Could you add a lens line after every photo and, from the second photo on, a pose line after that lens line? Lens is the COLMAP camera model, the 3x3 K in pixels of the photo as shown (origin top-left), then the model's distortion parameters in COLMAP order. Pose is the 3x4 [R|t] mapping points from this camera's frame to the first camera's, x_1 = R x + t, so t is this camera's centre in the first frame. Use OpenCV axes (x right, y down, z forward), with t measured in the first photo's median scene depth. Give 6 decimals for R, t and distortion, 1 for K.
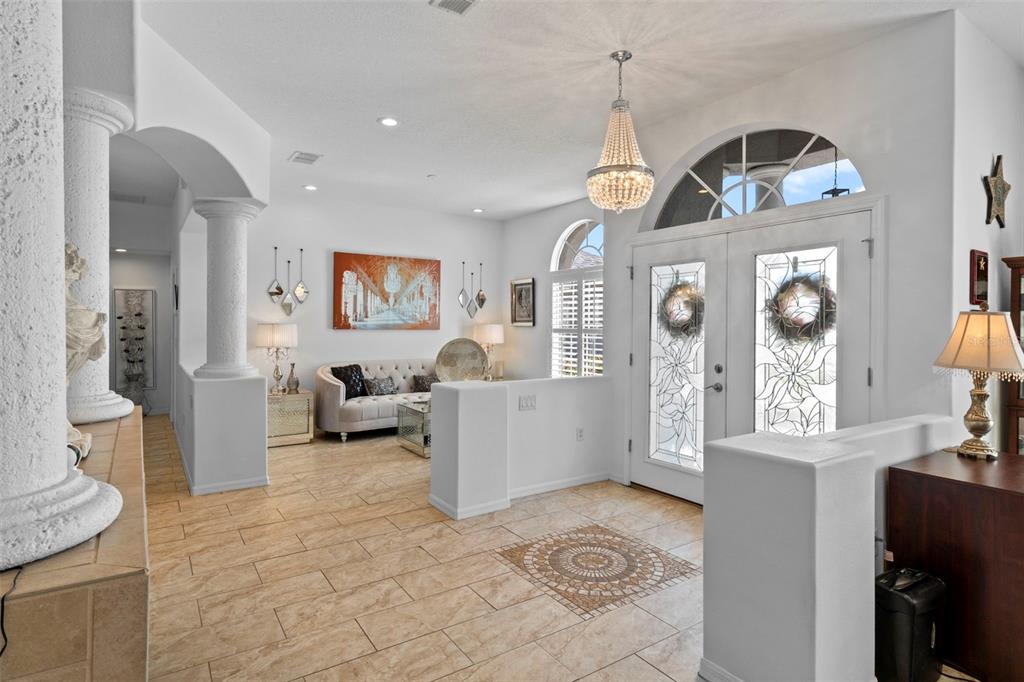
lens RADIAL K [[537.9, 0, 510.8], [0, 537.9, 328.6], [0, 0, 1]] dist [0.025152, -0.000102]
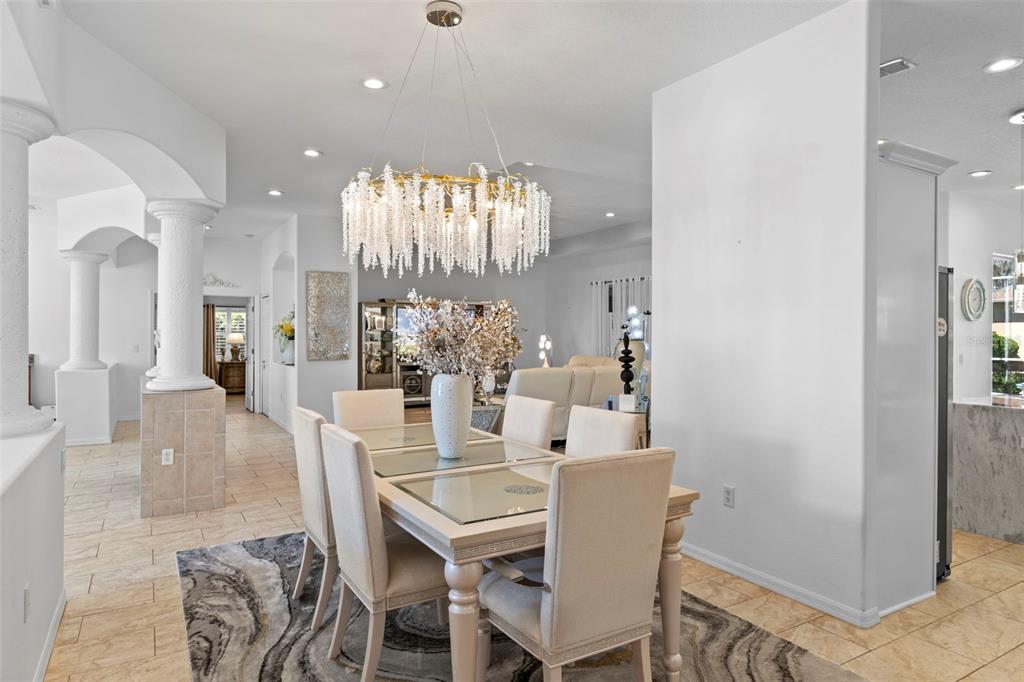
lens RADIAL K [[583.5, 0, 488.0], [0, 583.5, 336.9], [0, 0, 1]] dist [-0.004081, 0.000151]
pose [[-0.997997, -0.004009, 0.063131, -1.379577], [-0.003478, 0.999958, 0.008521, -0.011323], [-0.063163, 0.008285, -0.997969, 2.022910]]
